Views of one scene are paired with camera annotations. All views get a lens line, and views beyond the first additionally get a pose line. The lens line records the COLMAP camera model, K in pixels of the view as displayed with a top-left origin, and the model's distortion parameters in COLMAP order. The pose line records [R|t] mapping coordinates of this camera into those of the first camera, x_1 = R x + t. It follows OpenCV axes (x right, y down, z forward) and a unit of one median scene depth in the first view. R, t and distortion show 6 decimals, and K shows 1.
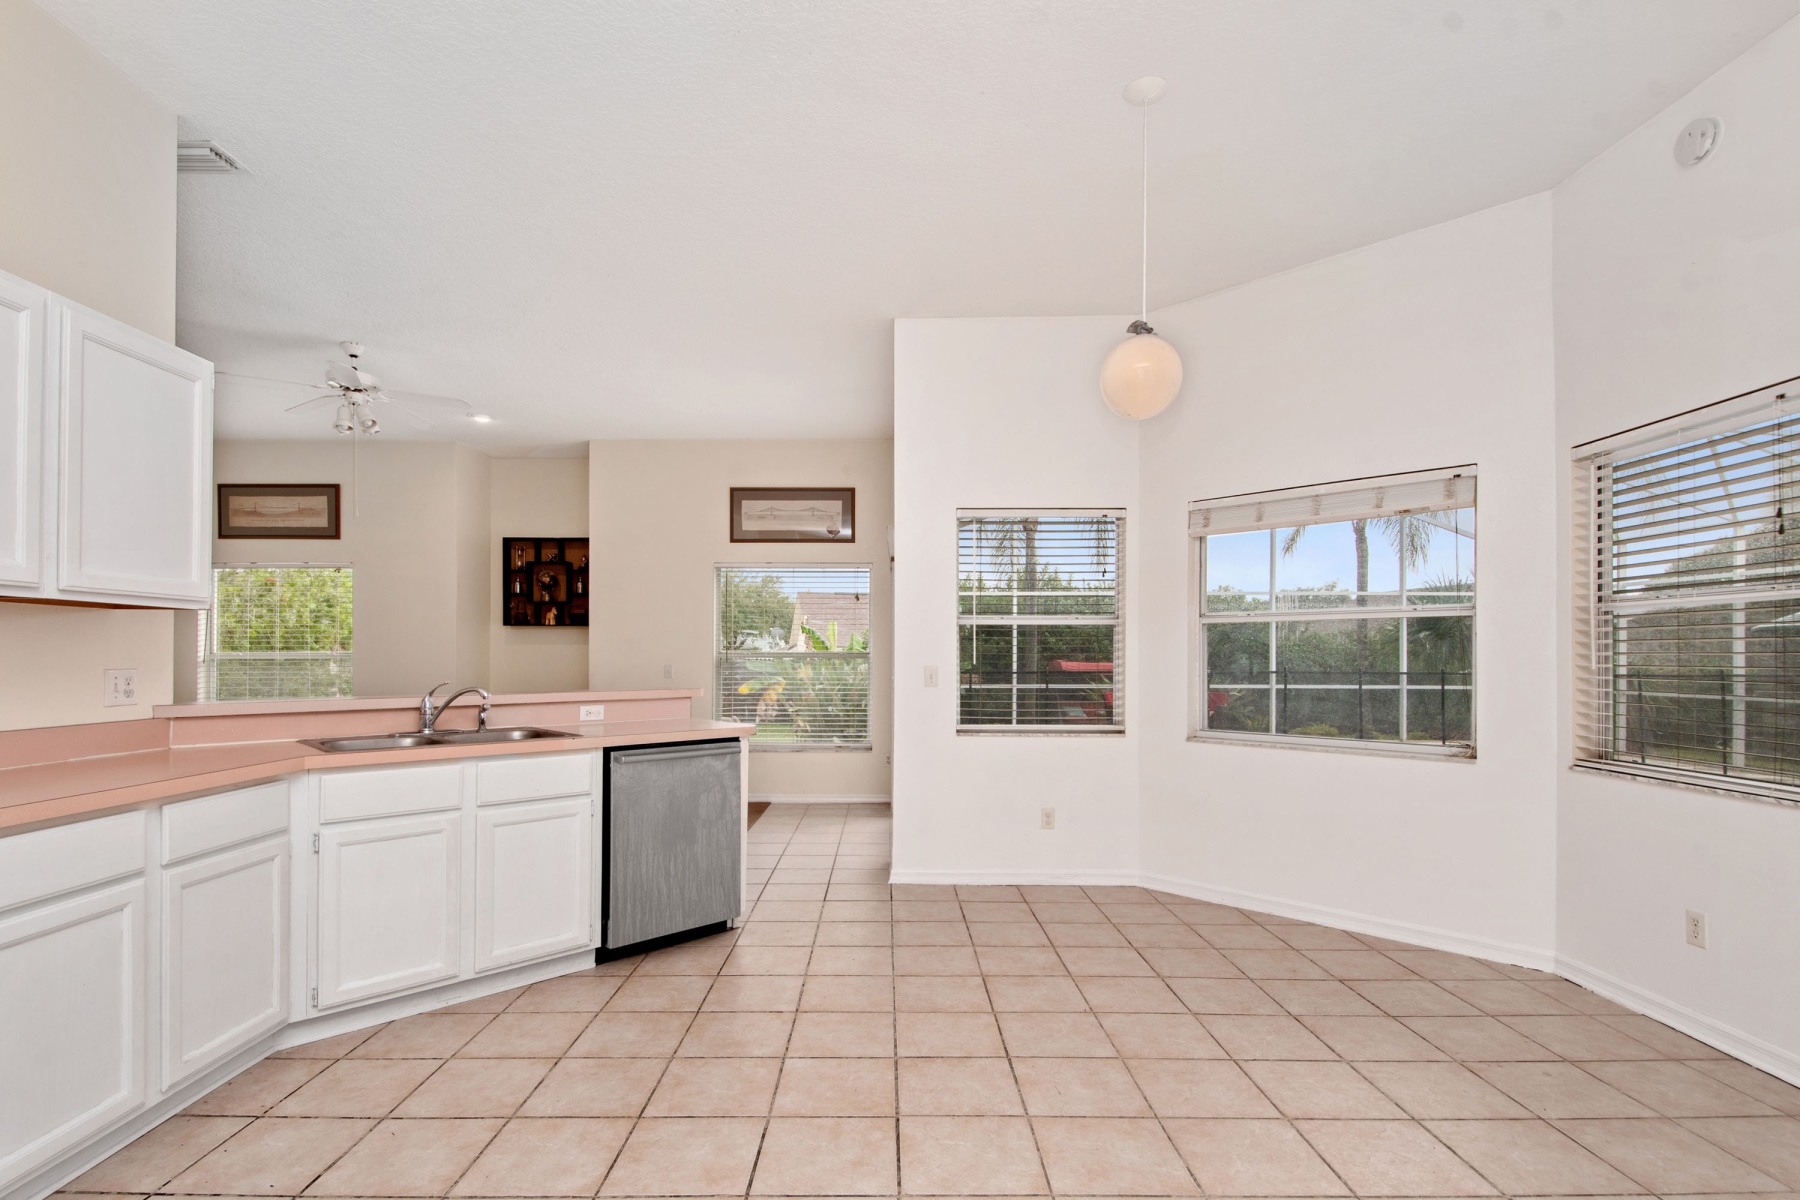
lens RADIAL K [[837.6, 0, 896.1], [0, 837.6, 655.2], [0, 0, 1]] dist [0.000204, -0.000353]
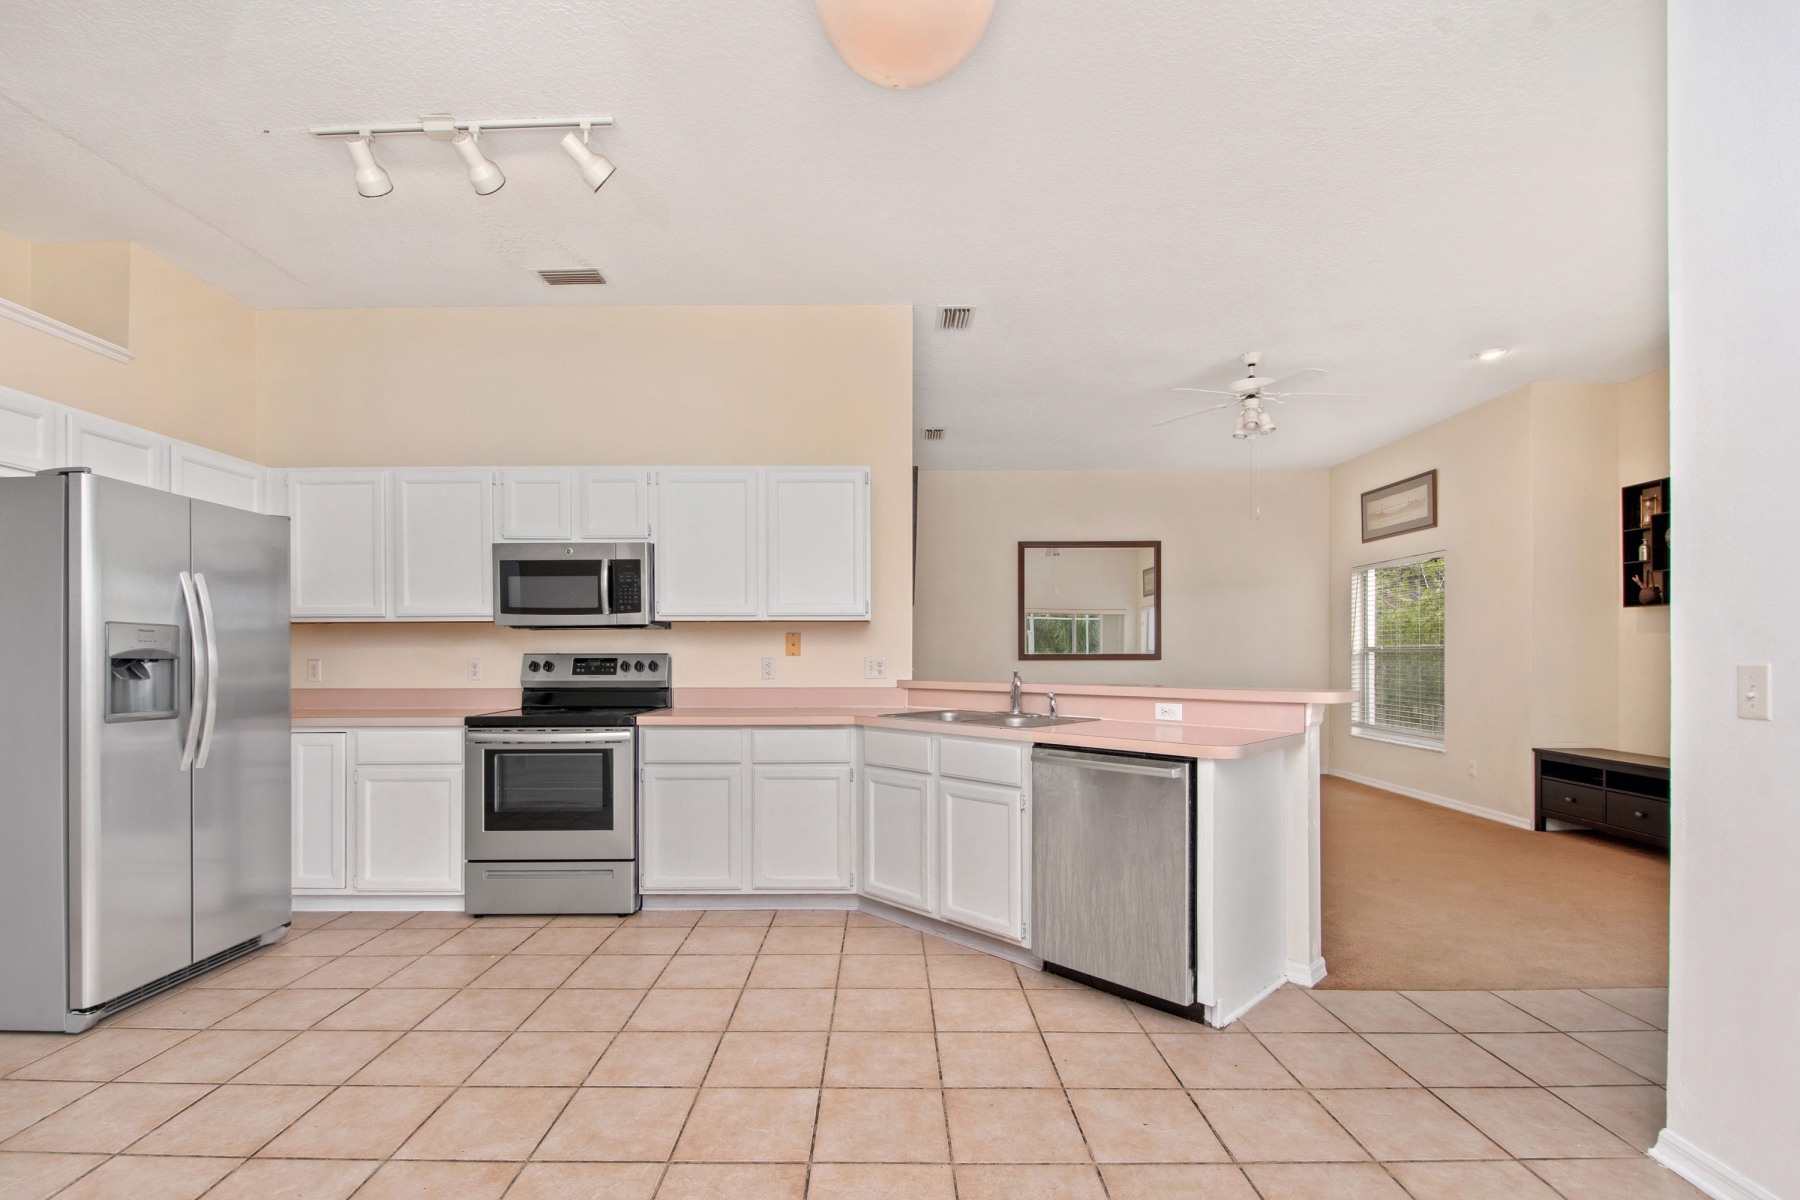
lens RADIAL K [[837.6, 0, 896.1], [0, 837.6, 655.2], [0, 0, 1]] dist [0.000204, -0.000353]
pose [[0.009034, 0.004510, -0.999949, 0.276049], [-0.003523, 0.999984, 0.004478, 0.003579], [0.999953, 0.003483, 0.009050, 0.384041]]
